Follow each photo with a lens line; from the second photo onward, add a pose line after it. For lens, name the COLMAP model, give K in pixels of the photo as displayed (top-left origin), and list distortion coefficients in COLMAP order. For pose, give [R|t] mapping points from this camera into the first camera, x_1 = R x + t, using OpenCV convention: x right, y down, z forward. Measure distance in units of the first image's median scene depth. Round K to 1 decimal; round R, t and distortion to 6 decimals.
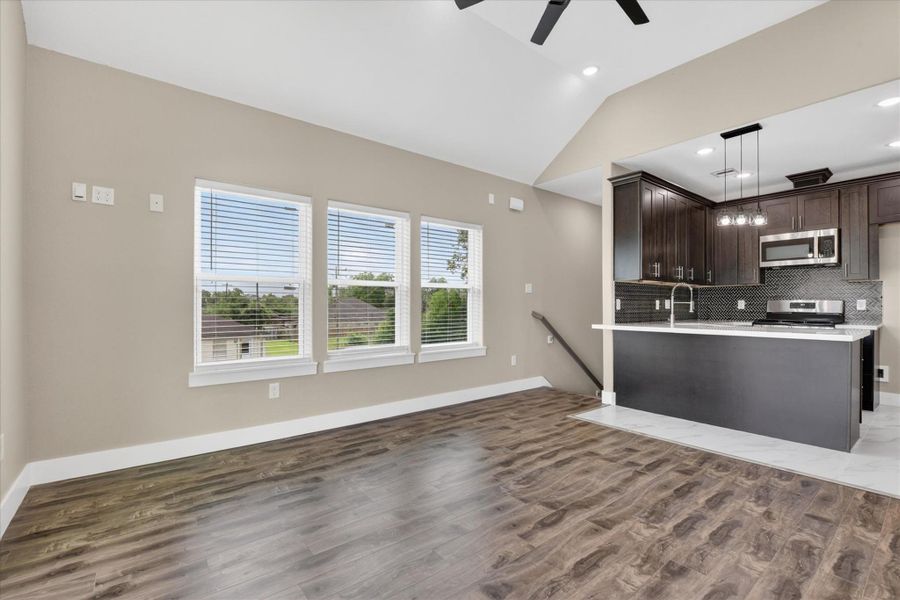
lens RADIAL K [[409.1, 0, 454.7], [0, 409.1, 303.3], [0, 0, 1]] dist [-0.002774, -0.003455]
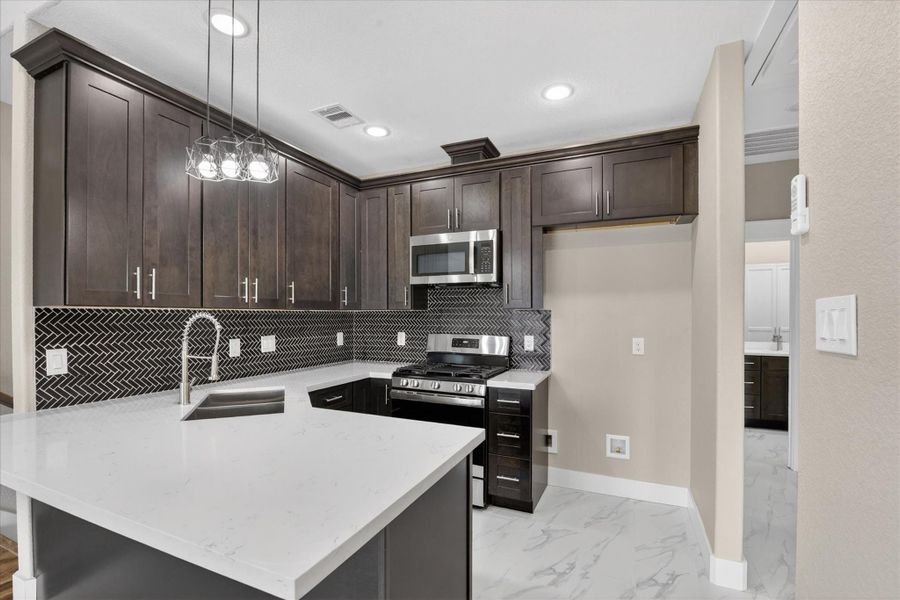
lens RADIAL K [[409.1, 0, 449.5], [0, 409.1, 308.0], [0, 0, 1]] dist [-0.002774, -0.003455]
pose [[0.893732, 0.010120, 0.448486, 0.578029], [-0.008413, 0.999948, -0.005798, -0.054035], [-0.448522, 0.001409, 0.893771, 0.445981]]
